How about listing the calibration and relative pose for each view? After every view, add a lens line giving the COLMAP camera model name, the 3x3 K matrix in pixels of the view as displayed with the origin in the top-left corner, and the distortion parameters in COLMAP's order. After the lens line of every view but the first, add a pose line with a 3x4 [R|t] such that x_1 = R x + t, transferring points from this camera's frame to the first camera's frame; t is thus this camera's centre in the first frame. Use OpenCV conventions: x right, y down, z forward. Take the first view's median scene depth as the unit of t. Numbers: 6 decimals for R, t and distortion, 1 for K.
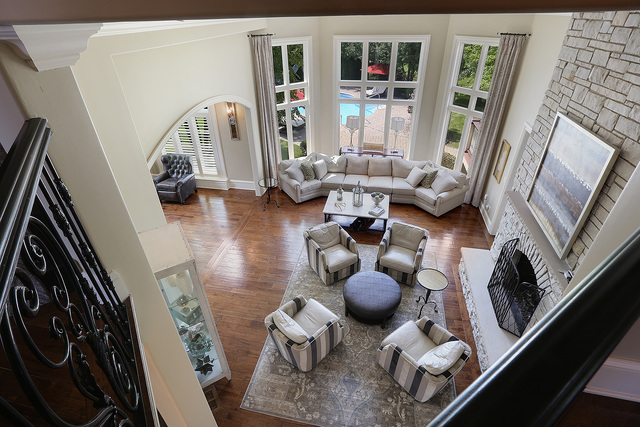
lens RADIAL K [[320.7, 0, 321.0], [0, 320.7, 216.5], [0, 0, 1]] dist [-0.023571, 0.000306]
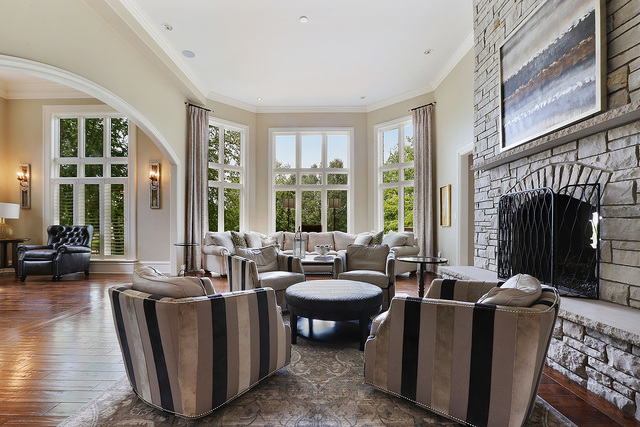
lens RADIAL K [[295.9, 0, 316.3], [0, 295.9, 213.8], [0, 0, 1]] dist [-0.019157, 0.005813]
pose [[0.982009, 0.014900, 0.188245, 0.014127], [0.091605, 0.834138, -0.543896, 0.276593], [-0.165126, 0.551355, 0.817766, 0.319223]]
